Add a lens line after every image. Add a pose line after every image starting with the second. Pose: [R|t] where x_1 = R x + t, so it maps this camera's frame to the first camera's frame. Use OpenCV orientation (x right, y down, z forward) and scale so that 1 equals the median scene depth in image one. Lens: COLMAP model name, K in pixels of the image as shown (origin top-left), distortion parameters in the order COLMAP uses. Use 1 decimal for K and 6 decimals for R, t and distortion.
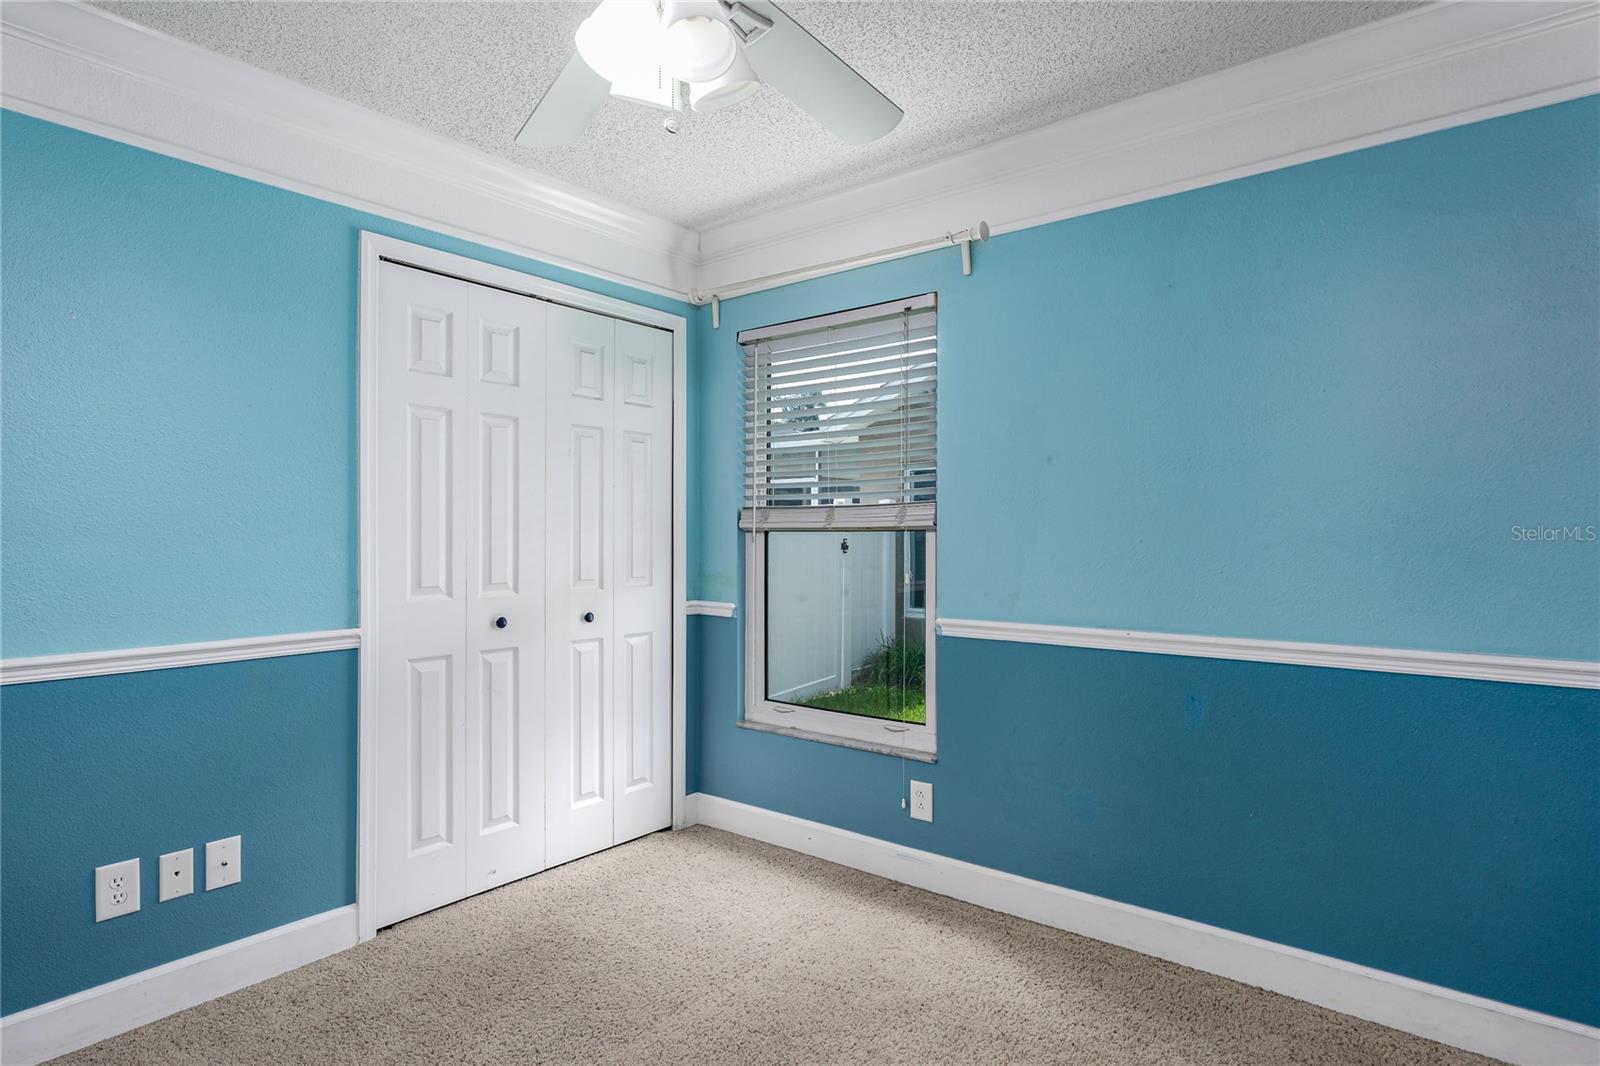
lens RADIAL K [[856.1, 0, 805.6], [0, 856.1, 537.2], [0, 0, 1]] dist [-0.004572, 0.002750]
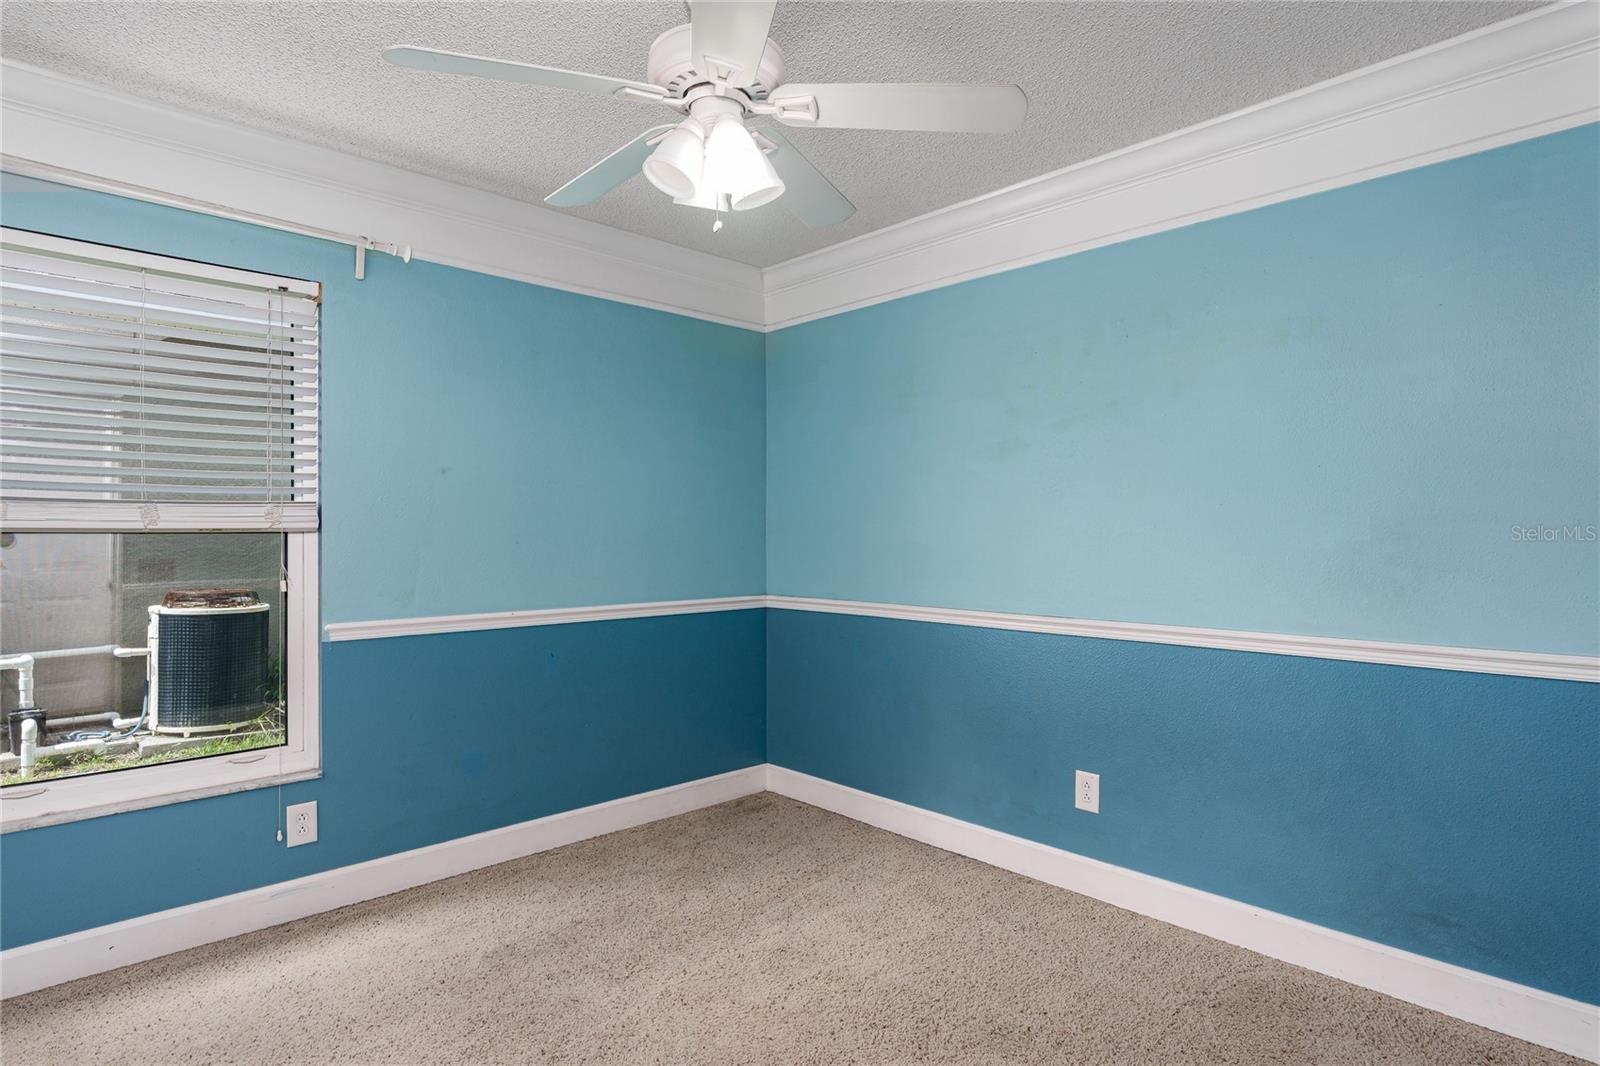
lens RADIAL K [[856.1, 0, 791.3], [0, 856.1, 537.4], [0, 0, 1]] dist [-0.004572, 0.002750]
pose [[0.141747, -0.002008, 0.989901, -0.715772], [0.007580, 0.999971, 0.000943, 0.000364], [-0.989874, 0.007370, 0.141758, 0.345652]]
